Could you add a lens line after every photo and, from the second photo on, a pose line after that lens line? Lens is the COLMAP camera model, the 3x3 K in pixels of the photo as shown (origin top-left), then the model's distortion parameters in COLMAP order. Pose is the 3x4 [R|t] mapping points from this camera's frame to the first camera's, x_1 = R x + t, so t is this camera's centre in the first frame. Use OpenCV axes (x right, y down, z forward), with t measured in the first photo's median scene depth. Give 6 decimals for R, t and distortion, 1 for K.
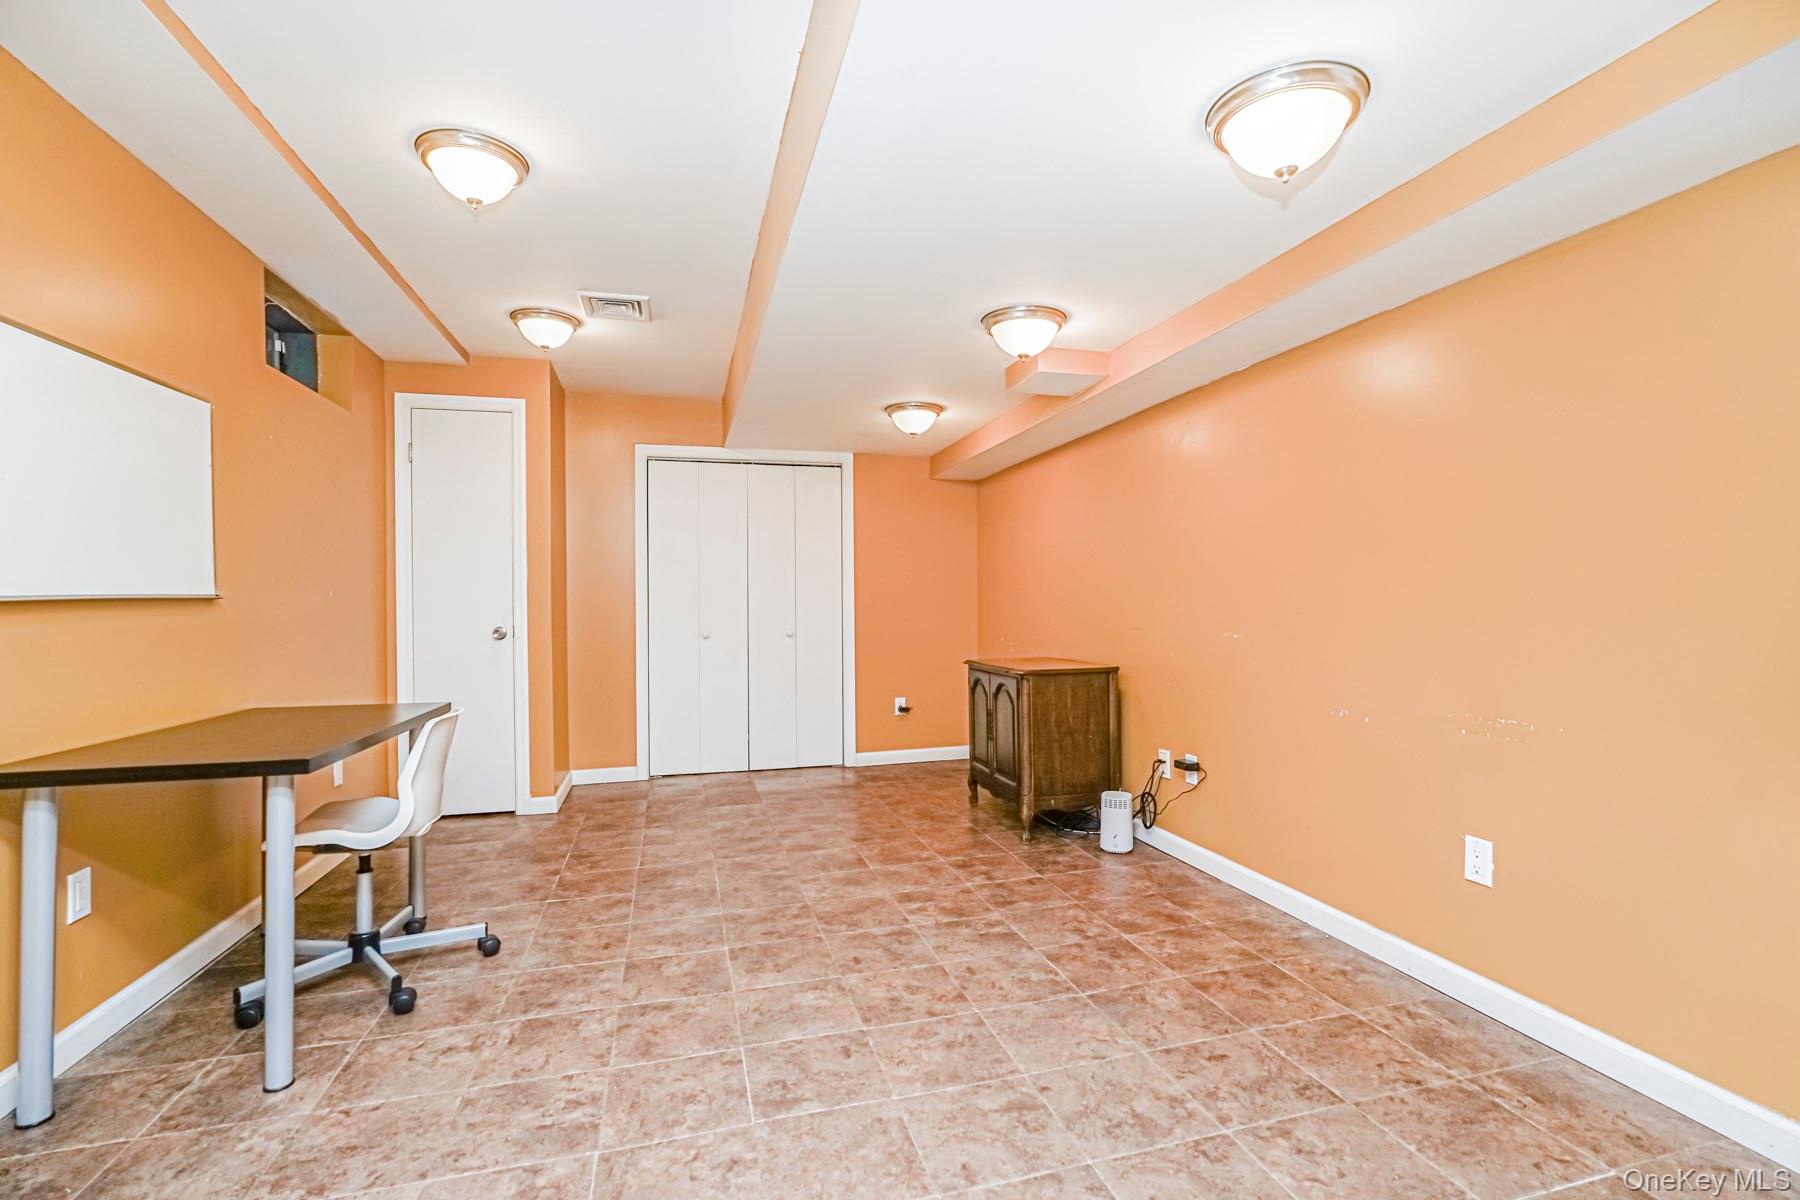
lens RADIAL K [[823.7, 0, 901.9], [0, 823.7, 600.5], [0, 0, 1]] dist [-0.014472, 0.007967]
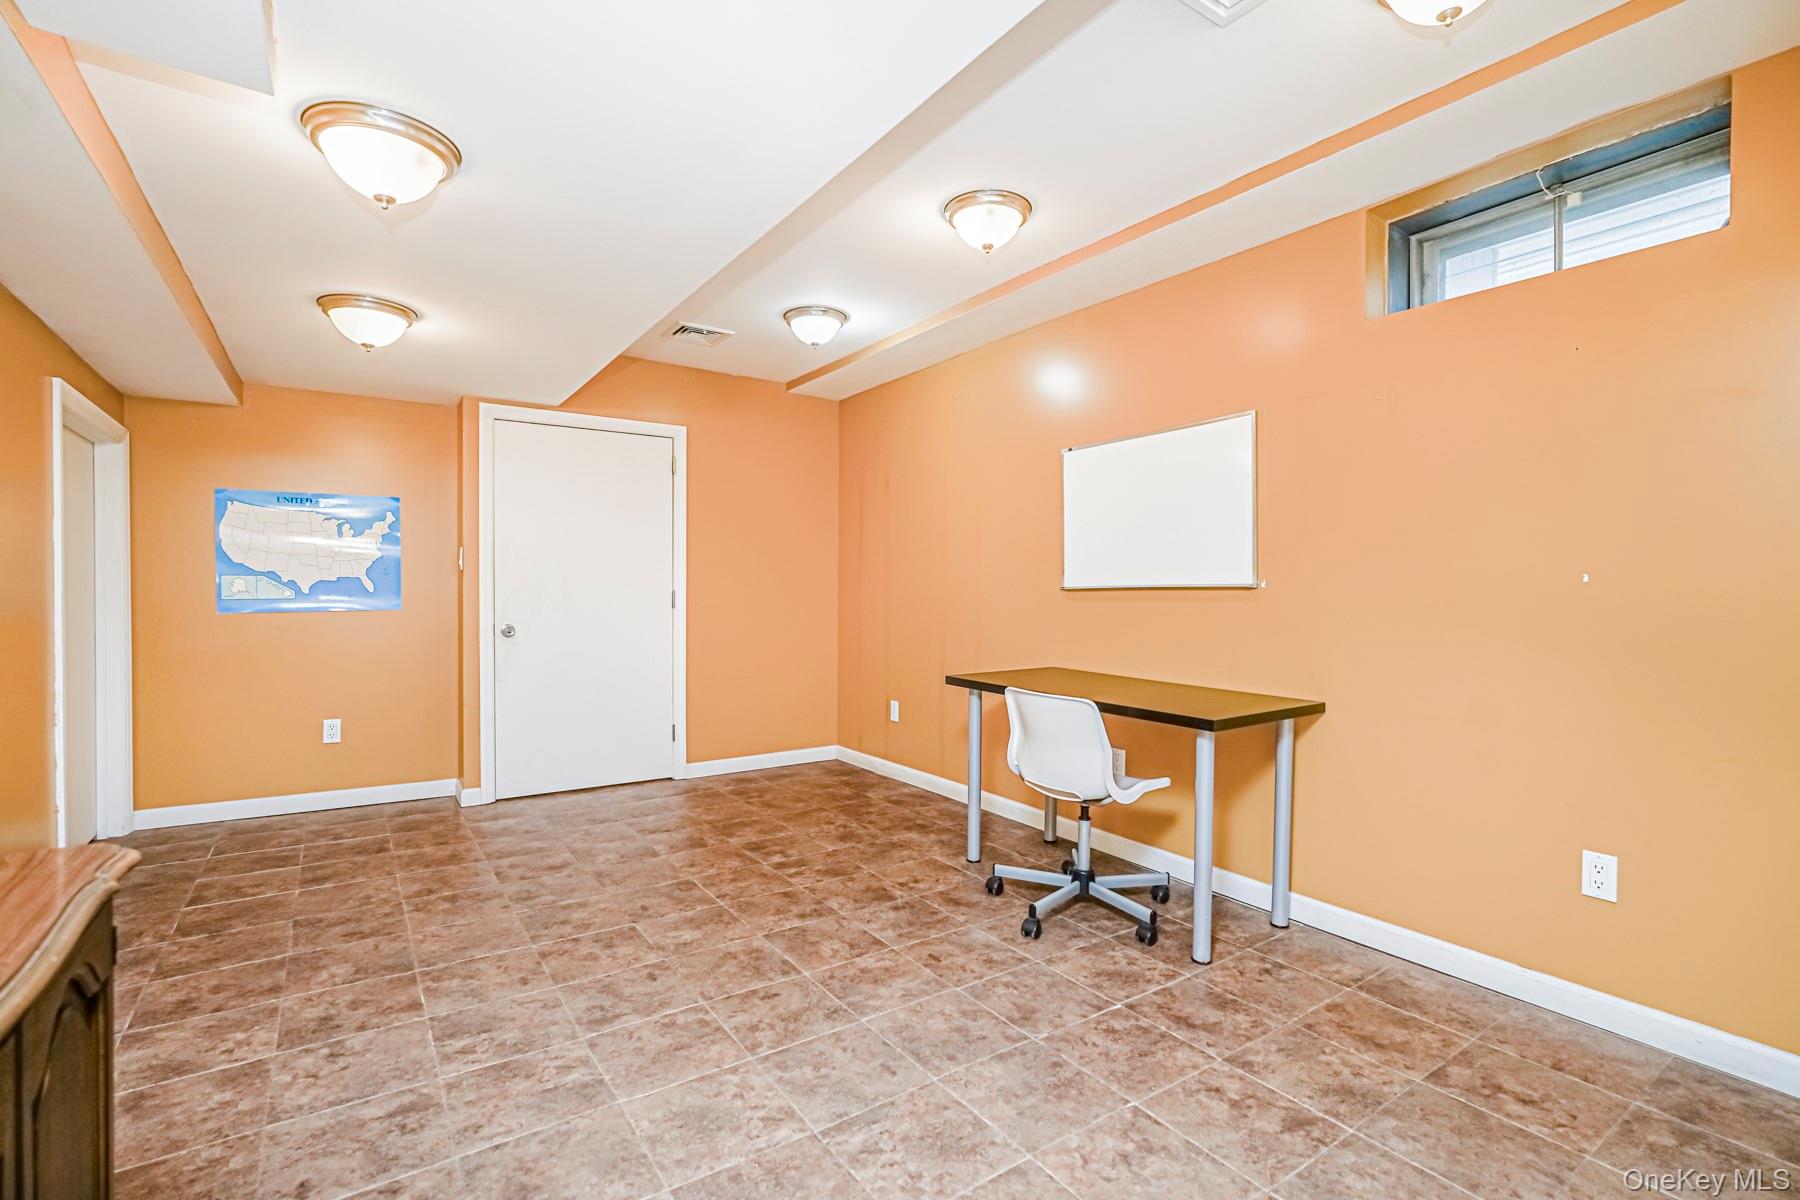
lens RADIAL K [[823.7, 0, 905.4], [0, 823.7, 596.2], [0, 0, 1]] dist [-0.014472, 0.007967]
pose [[-0.942465, 0.005326, -0.334261, -0.017154], [0.002492, 0.999957, 0.008907, -0.001737], [0.334294, 0.007562, -0.942438, 1.994603]]
